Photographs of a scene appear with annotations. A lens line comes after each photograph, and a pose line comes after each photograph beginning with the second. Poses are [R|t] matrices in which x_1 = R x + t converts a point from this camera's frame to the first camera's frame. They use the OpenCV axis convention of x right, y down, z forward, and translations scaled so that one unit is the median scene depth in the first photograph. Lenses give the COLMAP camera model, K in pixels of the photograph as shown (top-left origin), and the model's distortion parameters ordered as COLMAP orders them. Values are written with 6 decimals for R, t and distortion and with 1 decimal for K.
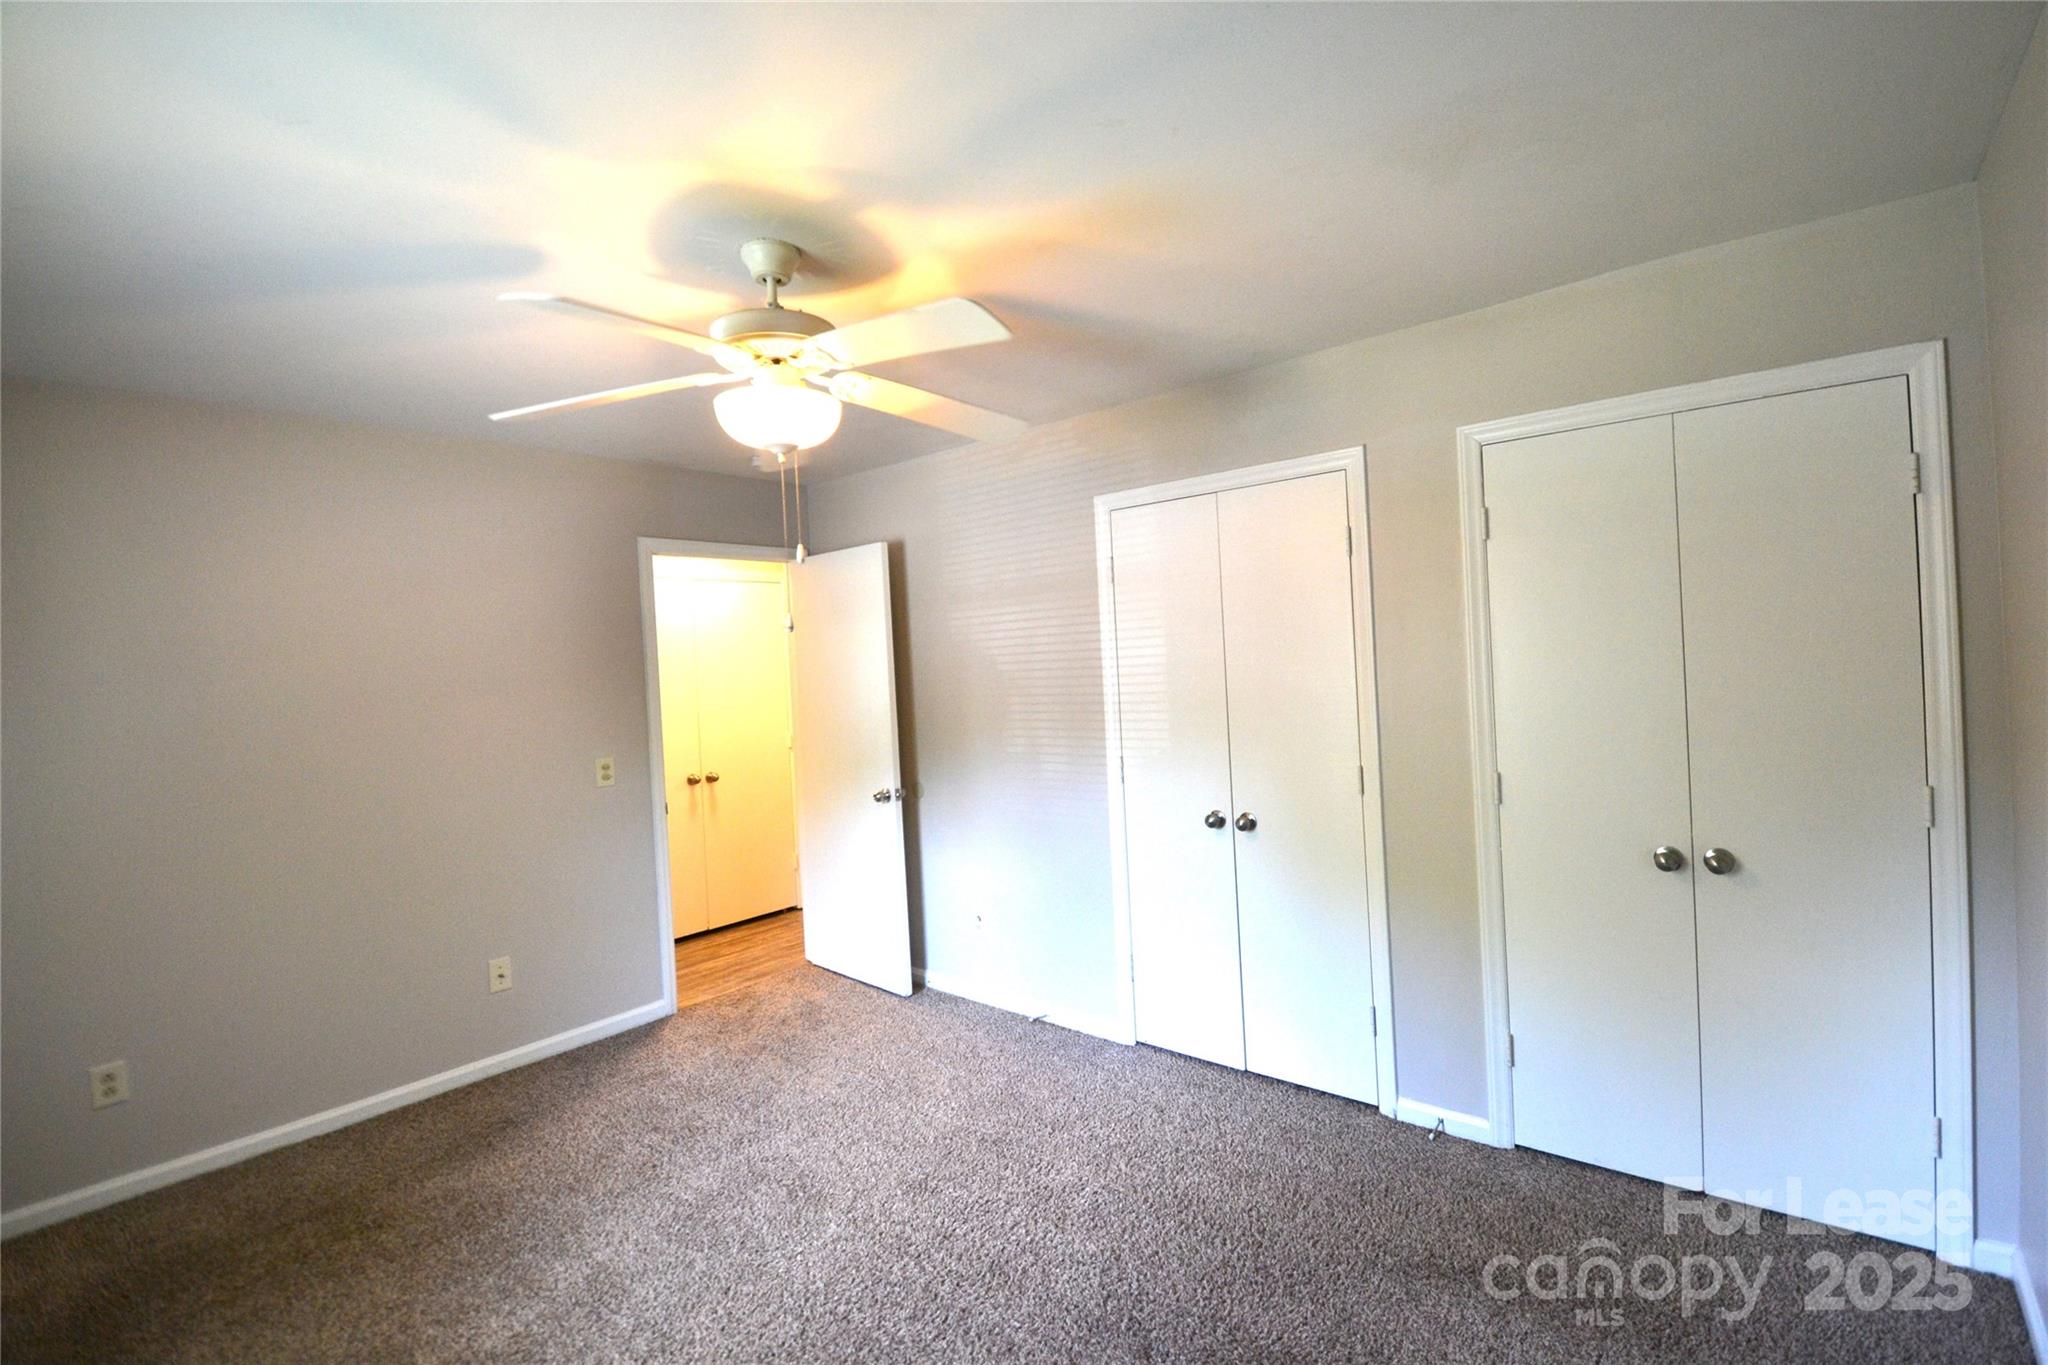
lens RADIAL K [[916.7, 0, 1024.6], [0, 916.7, 661.4], [0, 0, 1]] dist [0.017366, -0.023163]
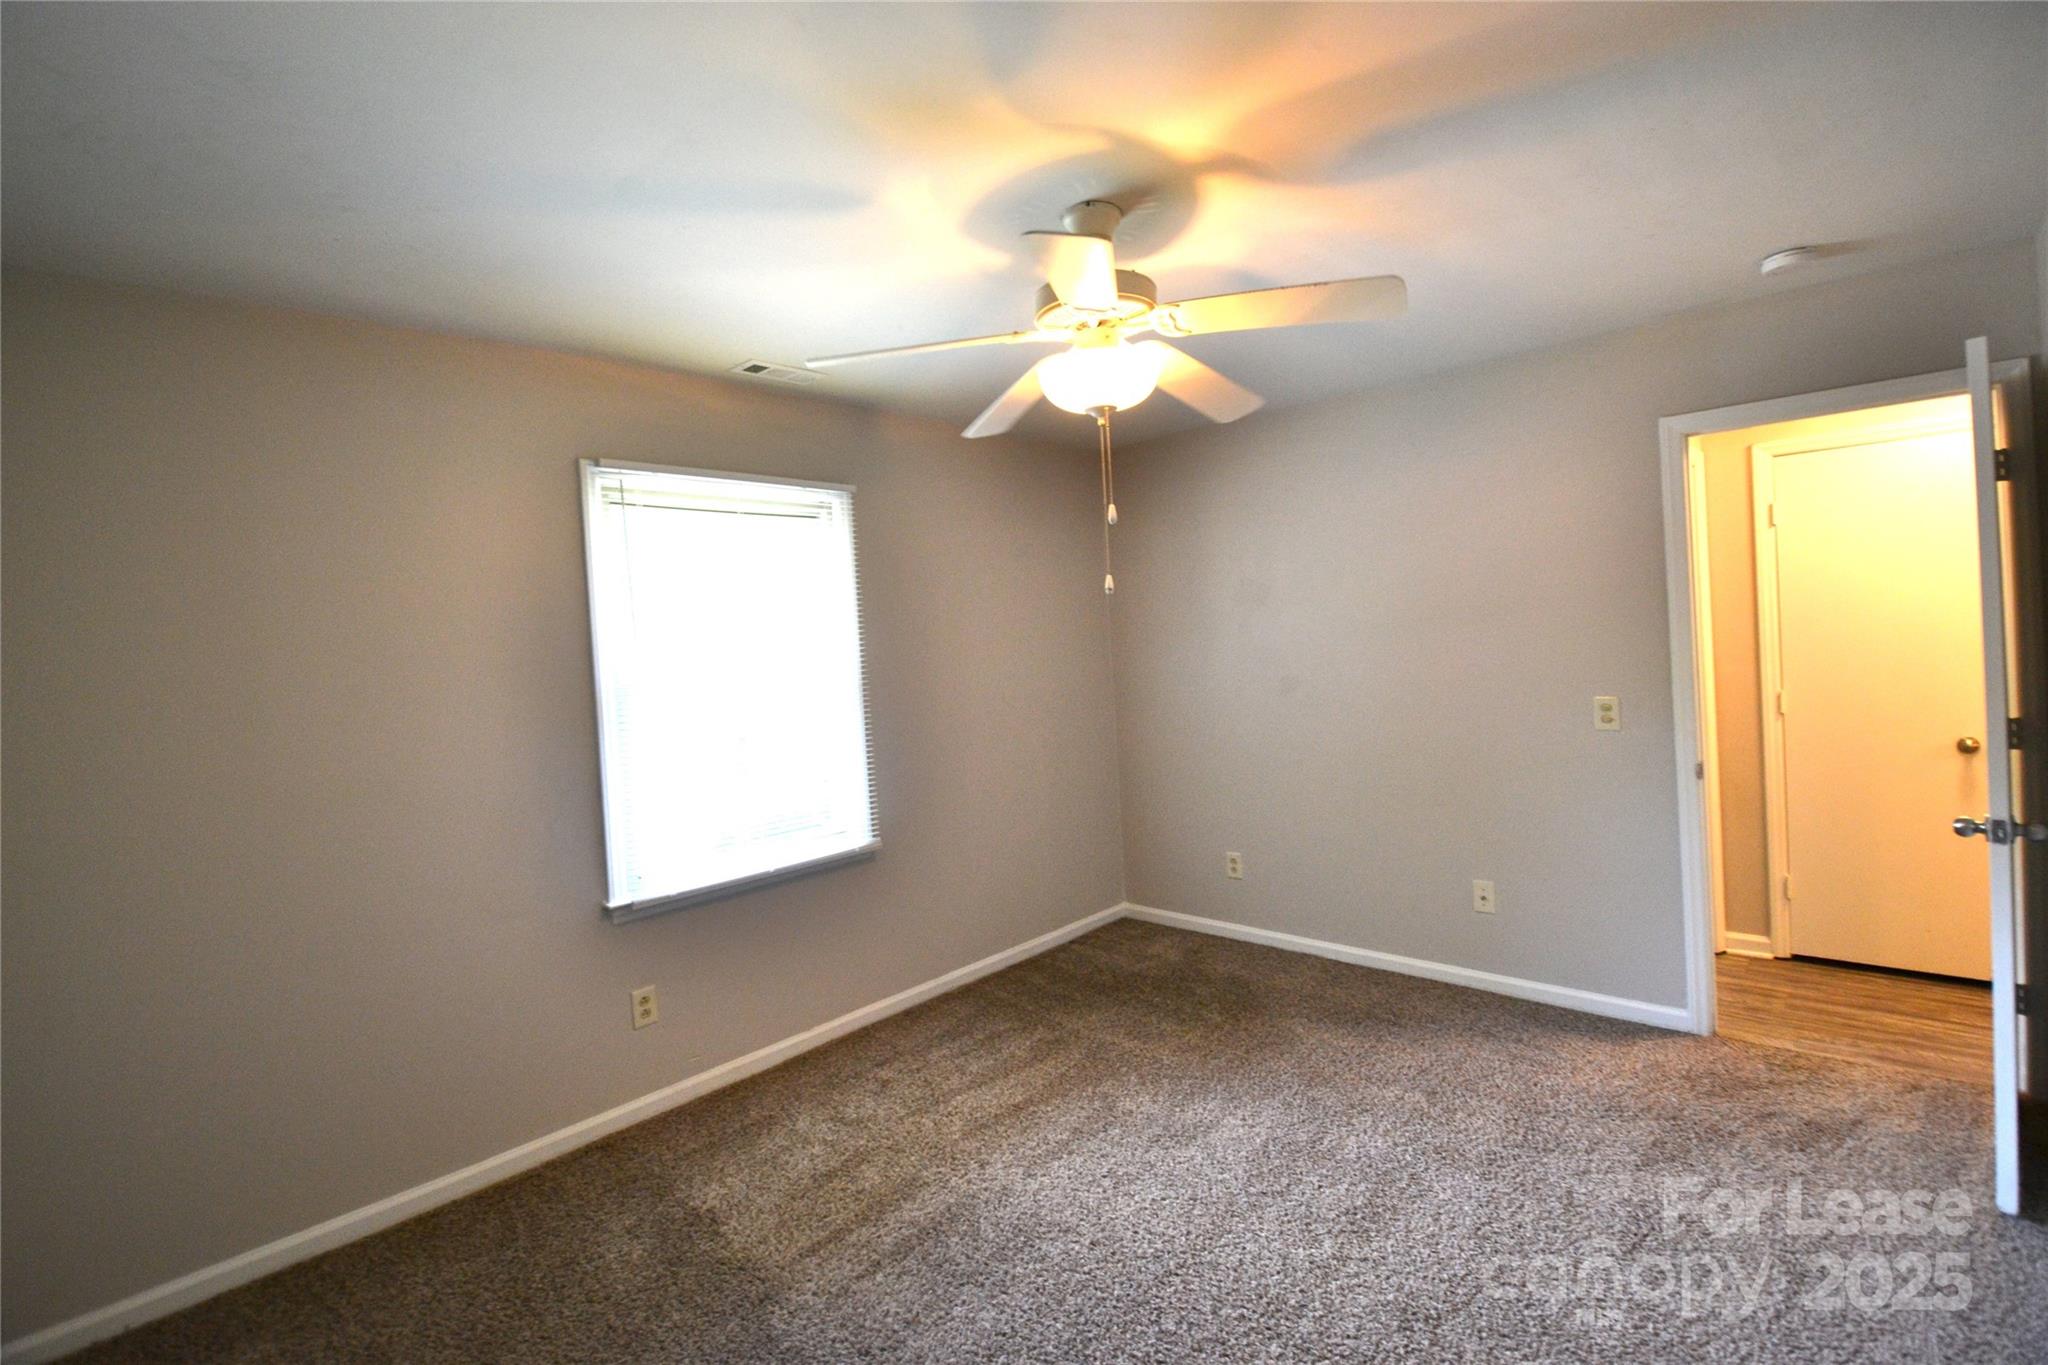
lens RADIAL K [[916.7, 0, 1024.6], [0, 916.7, 661.4], [0, 0, 1]] dist [0.017366, -0.023163]
pose [[-0.062850, 0.075412, -0.995170, 0.415235], [0.062685, 0.995471, 0.071476, -0.021413], [0.996052, -0.057890, -0.067293, 0.524227]]
